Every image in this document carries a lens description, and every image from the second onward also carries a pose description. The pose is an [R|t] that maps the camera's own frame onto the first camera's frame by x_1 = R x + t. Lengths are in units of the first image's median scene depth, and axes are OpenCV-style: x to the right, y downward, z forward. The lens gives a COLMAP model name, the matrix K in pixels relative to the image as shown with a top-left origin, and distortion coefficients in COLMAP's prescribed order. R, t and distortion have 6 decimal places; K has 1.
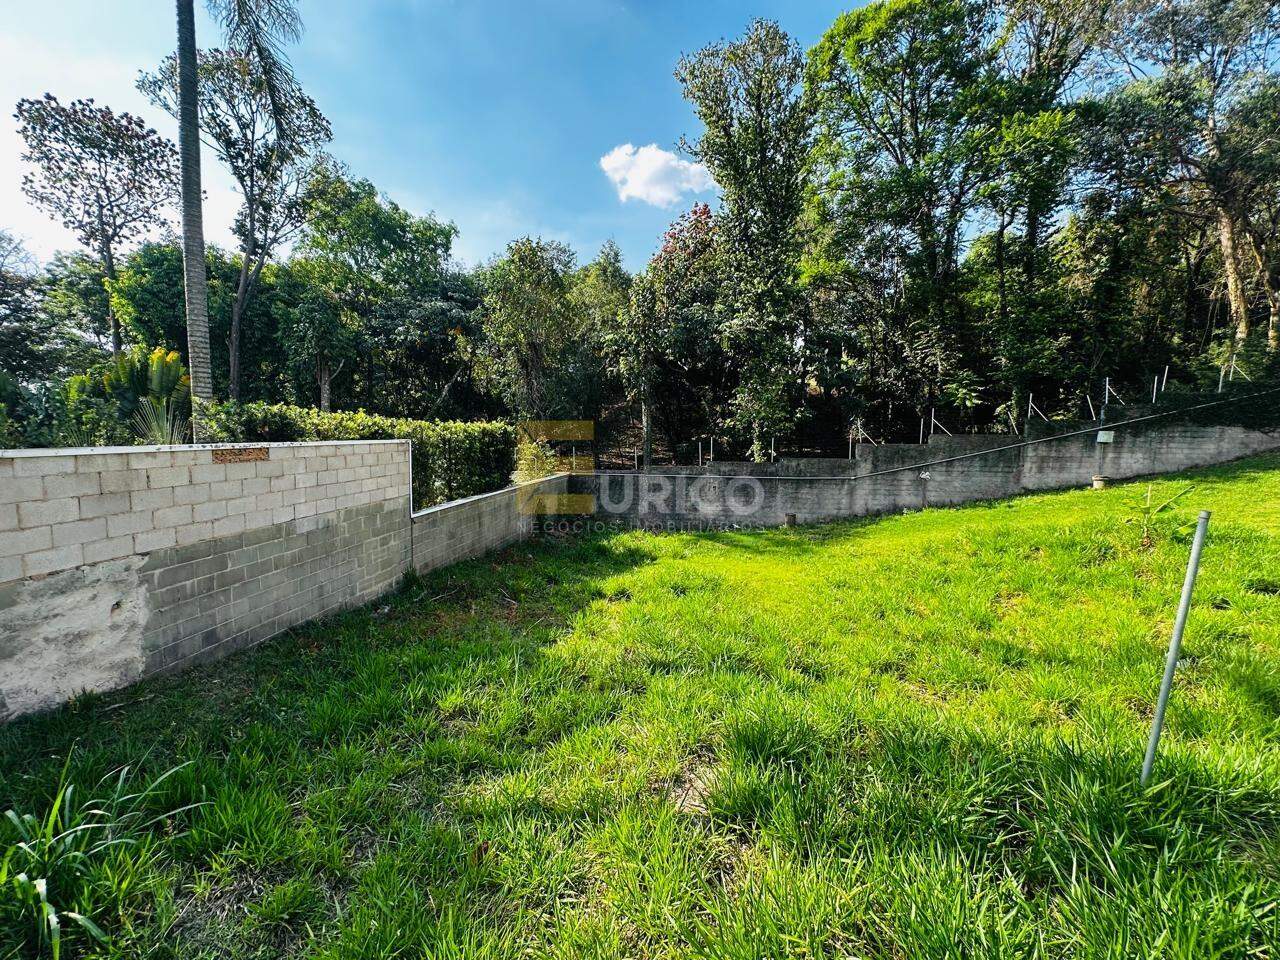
lens RADIAL K [[511.0, 0, 646.7], [0, 511.0, 485.6], [0, 0, 1]] dist [-0.000526, -0.000113]
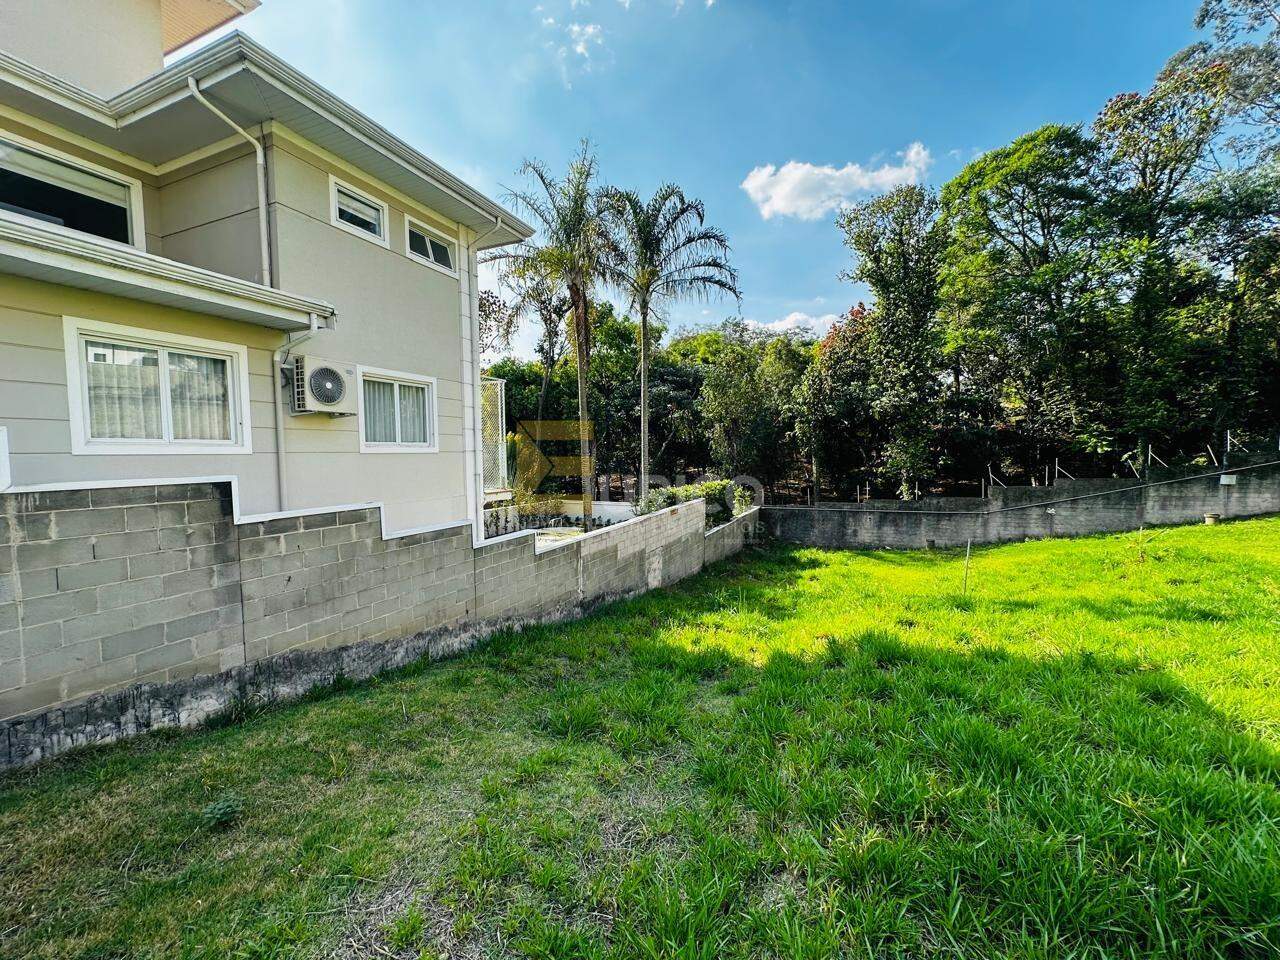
lens RADIAL K [[511.0, 0, 646.7], [0, 511.0, 485.6], [0, 0, 1]] dist [-0.000526, -0.000113]
pose [[0.956461, -0.008450, -0.291738, -0.039758], [-0.004369, 0.999054, -0.043259, -0.024357], [0.291828, 0.042650, 0.955520, -0.494421]]
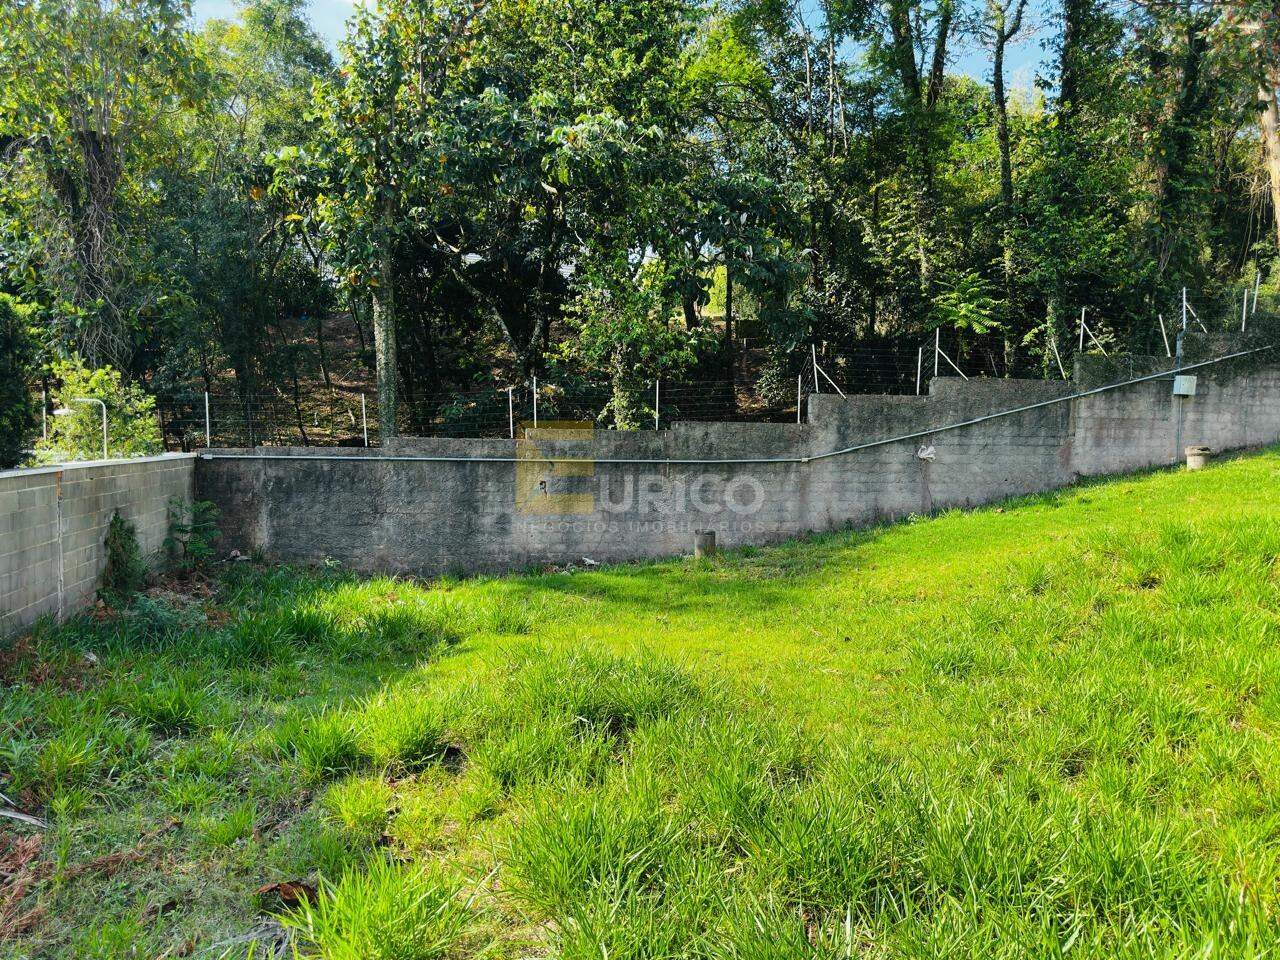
lens RADIAL K [[879.2, 0, 643.3], [0, 879.2, 501.9], [0, 0, 1]] dist [0.098725, -0.152608]
pose [[0.945968, -0.022027, 0.323511, -0.045555], [0.025959, 0.999632, -0.007844, 0.031643], [-0.323219, 0.015818, 0.946192, 0.205292]]
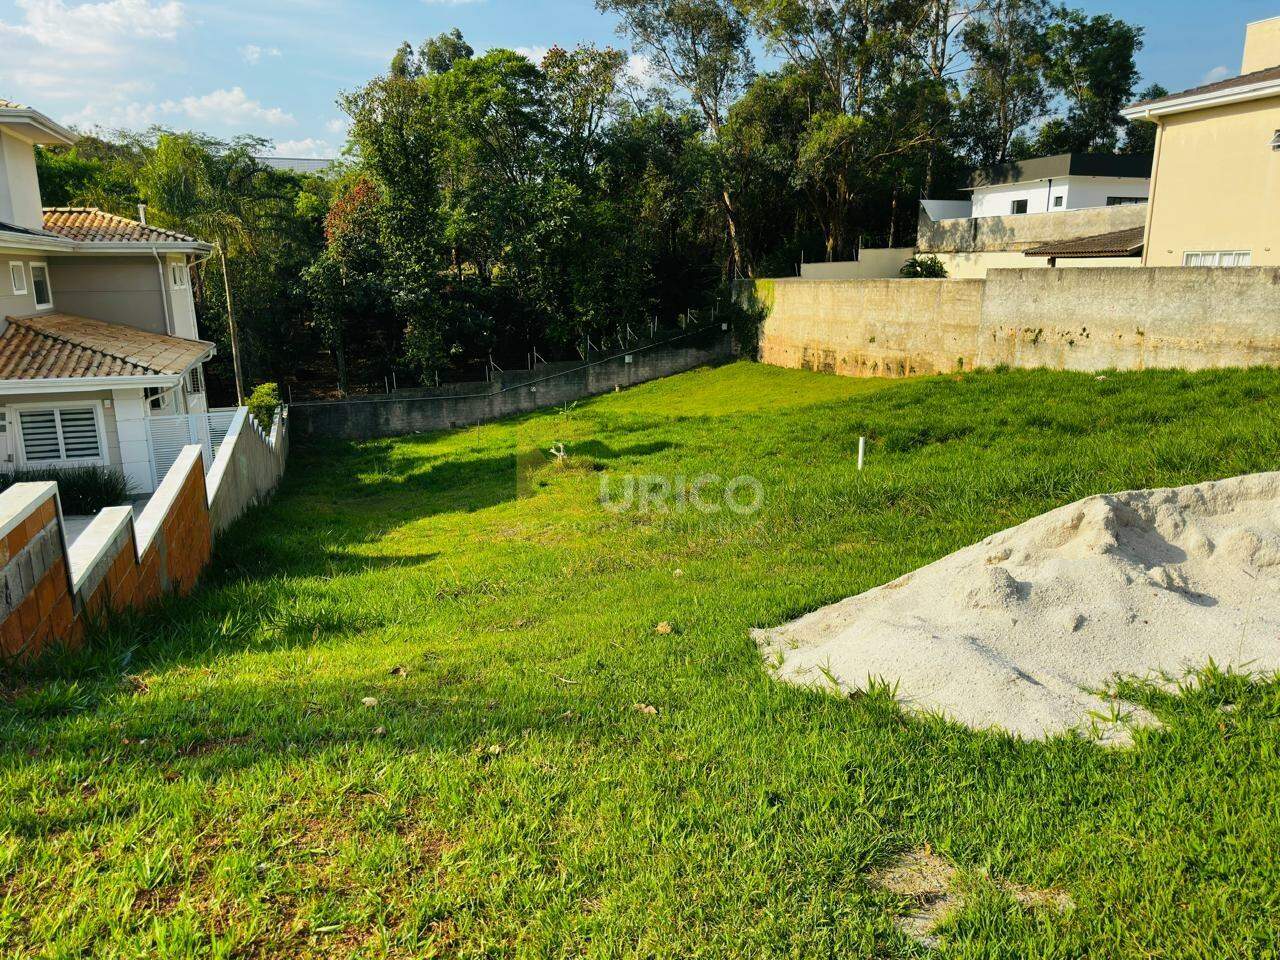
lens RADIAL K [[916.3, 0, 631.5], [0, 916.3, 485.8], [0, 0, 1]] dist [0.105199, -0.138103]
pose [[0.906602, -0.122397, 0.403847, -0.372256], [0.069596, 0.987275, 0.142985, -0.109850], [-0.416209, -0.101524, 0.903583, -1.747672]]
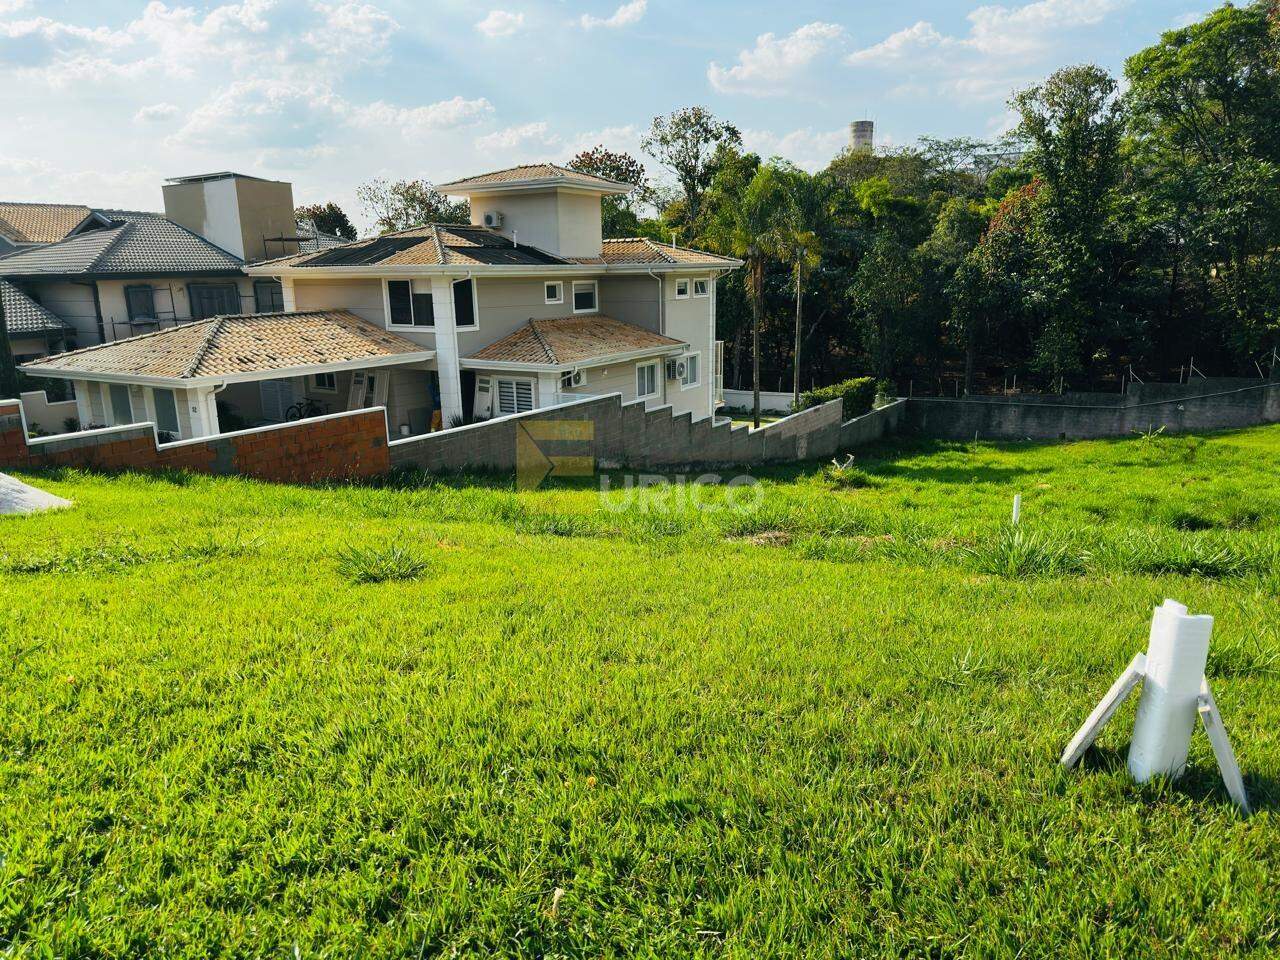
lens RADIAL K [[916.3, 0, 631.5], [0, 916.3, 485.8], [0, 0, 1]] dist [0.105199, -0.138103]
pose [[0.896466, 0.066578, -0.438082, 0.337190], [-0.010903, 0.991663, 0.128399, -0.115481], [0.442978, -0.110329, 0.889718, -1.852464]]
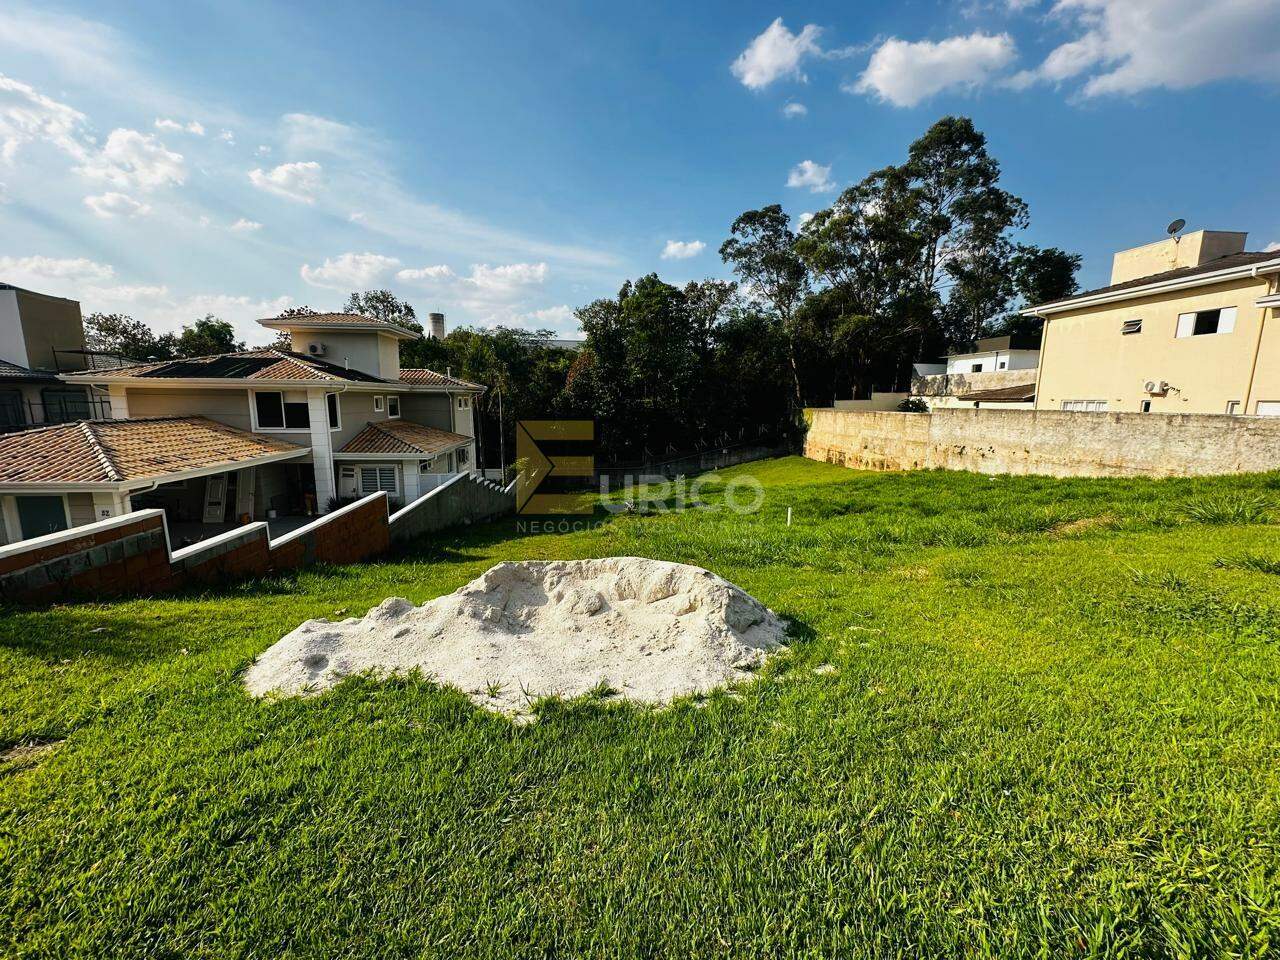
lens RADIAL K [[525.6, 0, 637.8], [0, 525.6, 480.2], [0, 0, 1]] dist [0.007380, -0.000567]
pose [[0.980830, -0.039574, 0.190807, -0.177989], [0.029206, 0.997956, 0.056848, -0.112680], [-0.192667, -0.050185, 0.979980, -1.813333]]
